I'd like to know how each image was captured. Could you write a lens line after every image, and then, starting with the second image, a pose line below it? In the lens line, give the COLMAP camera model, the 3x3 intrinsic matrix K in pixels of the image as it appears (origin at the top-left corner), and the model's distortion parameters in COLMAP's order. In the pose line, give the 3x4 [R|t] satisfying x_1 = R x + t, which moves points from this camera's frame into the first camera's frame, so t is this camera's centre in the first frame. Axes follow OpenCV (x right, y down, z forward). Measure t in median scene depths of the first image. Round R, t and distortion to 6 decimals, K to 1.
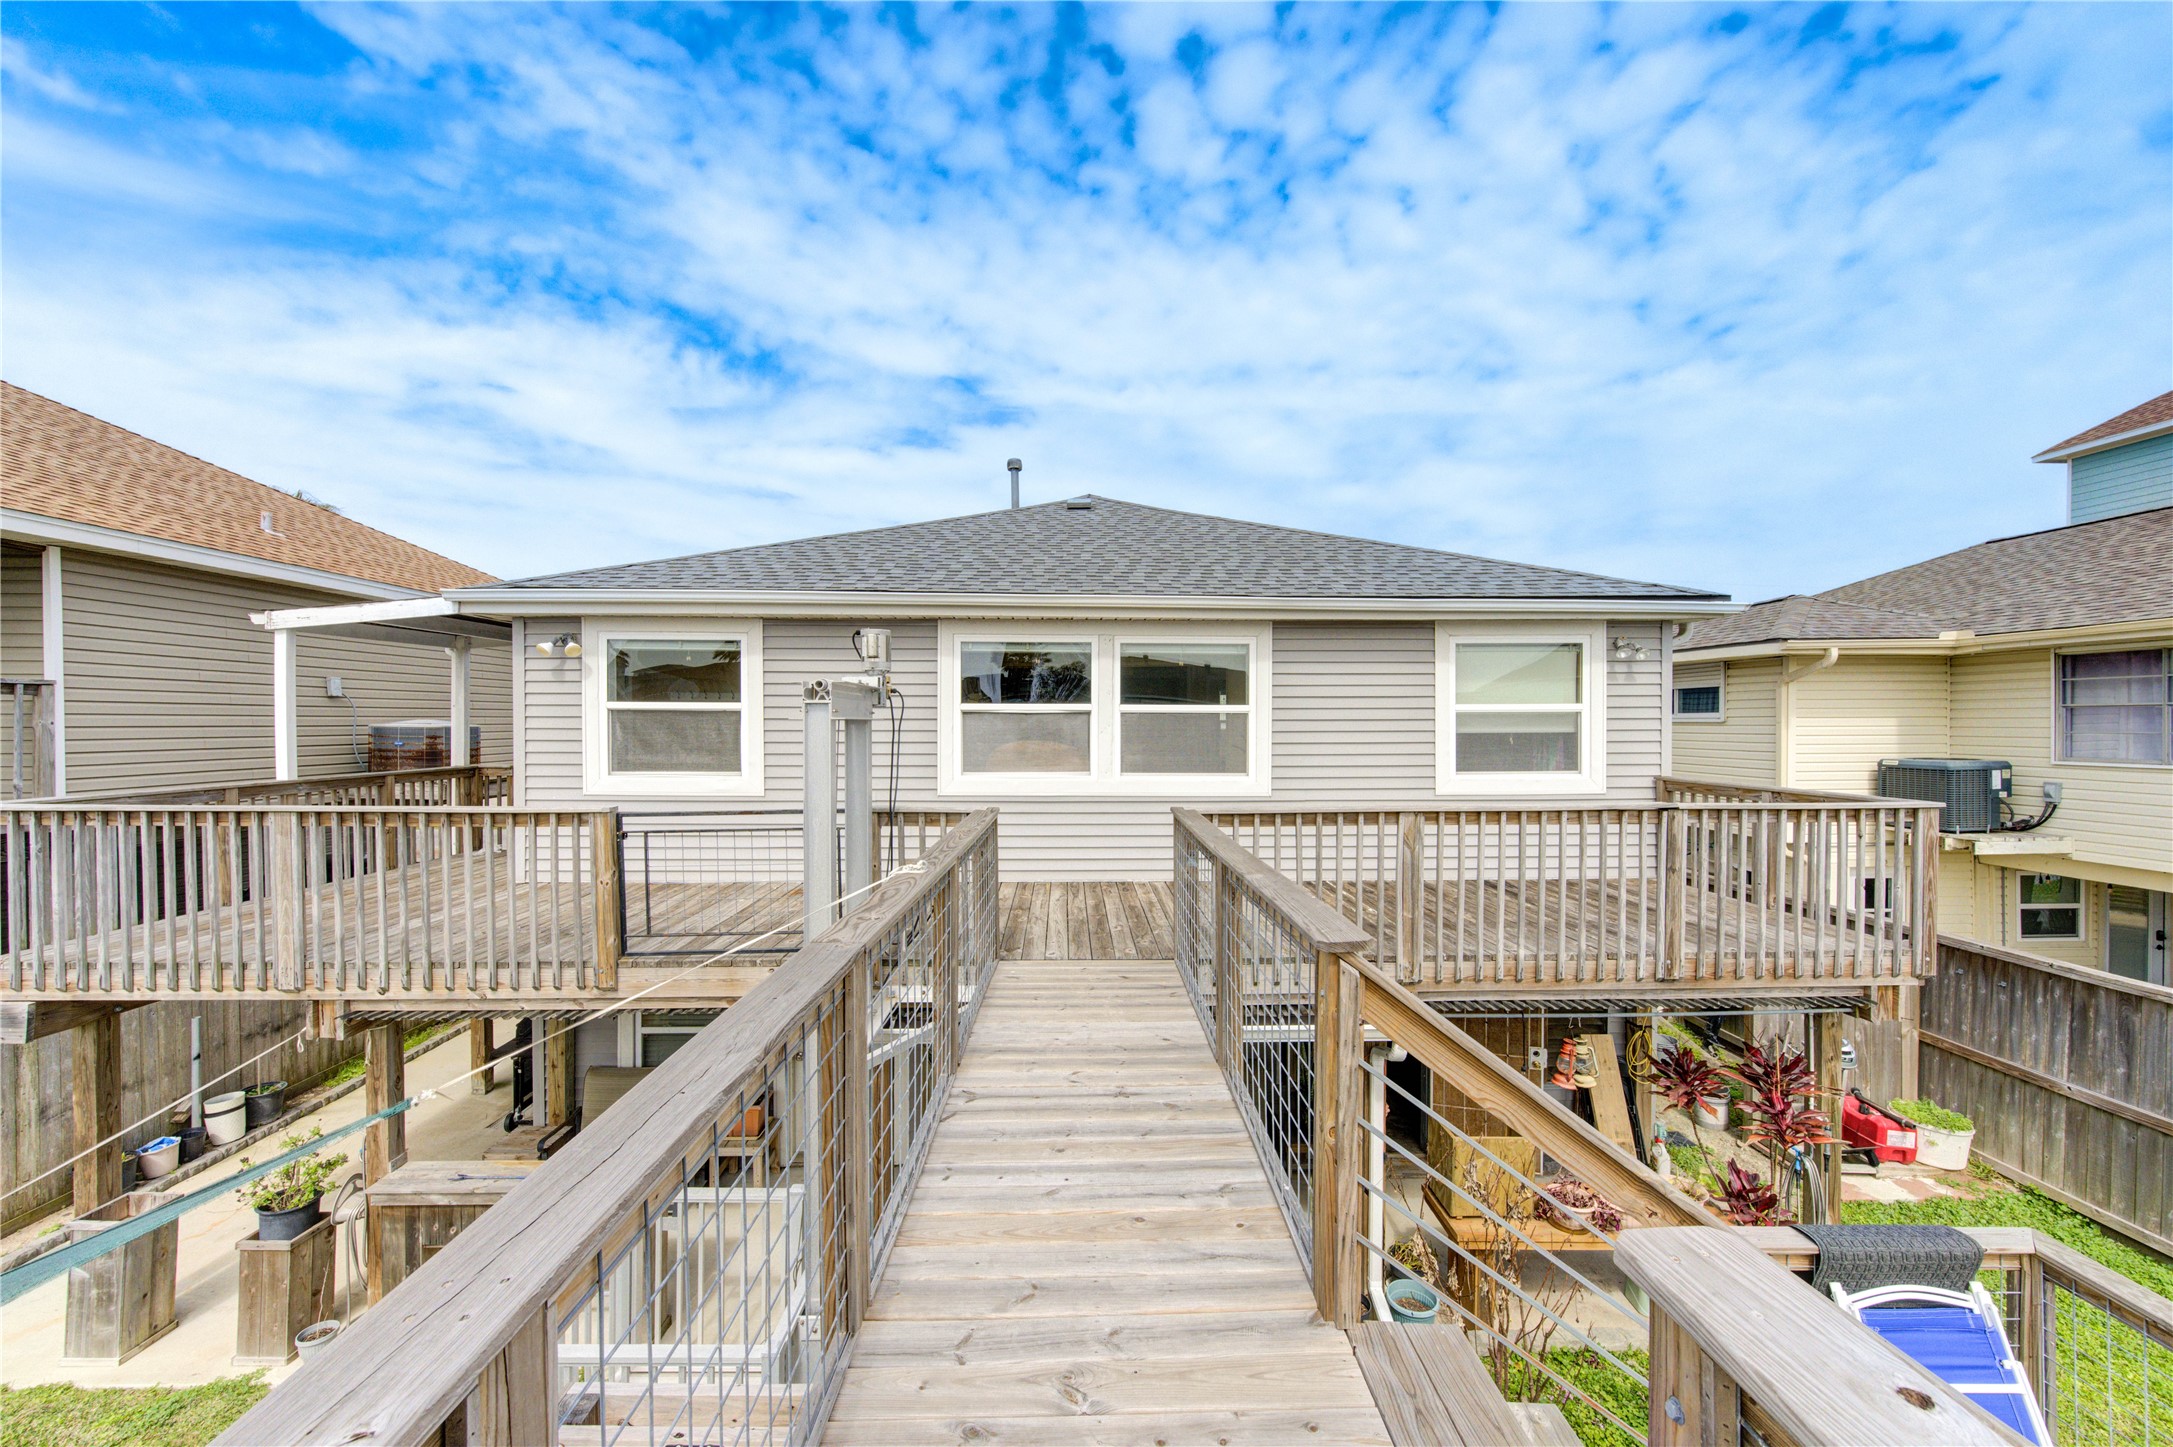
lens RADIAL K [[840.1, 0, 1089.9], [0, 840.1, 722.4], [0, 0, 1]] dist [-0.000622, -0.000151]
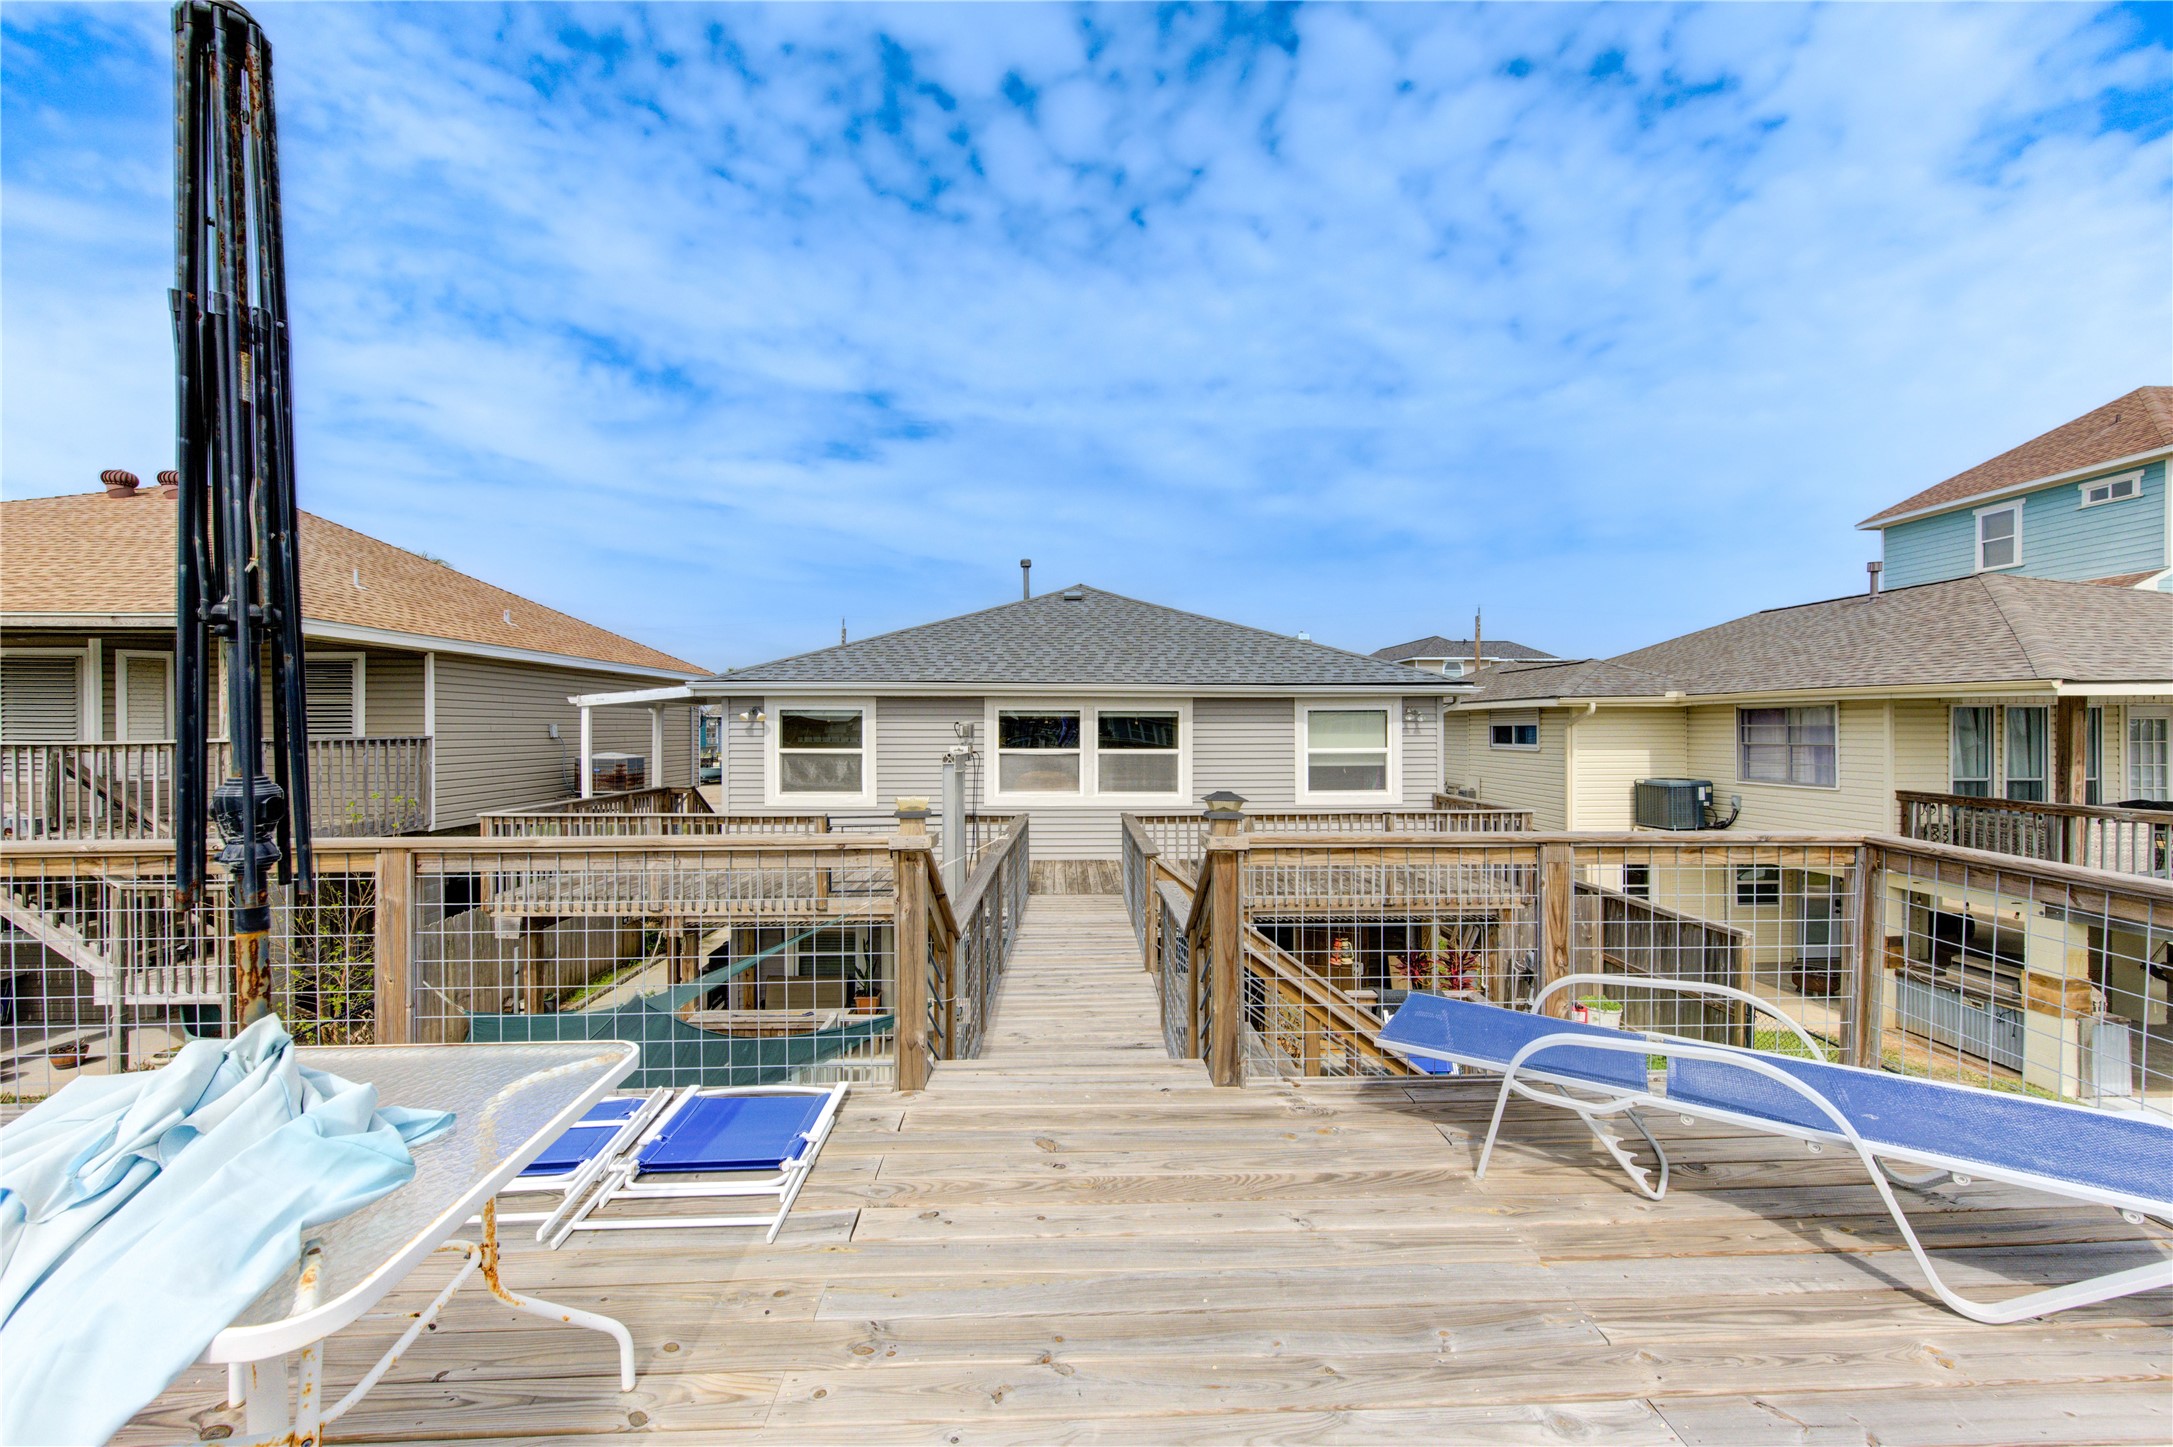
lens RADIAL K [[838.4, 0, 1097.6], [0, 838.4, 727.1], [0, 0, 1]] dist [0.001756, 0.000235]
pose [[0.999898, -0.000686, 0.014288, 0.011805], [0.000742, 0.999992, -0.003904, -0.055132], [-0.014285, 0.003915, 0.999890, -0.577842]]
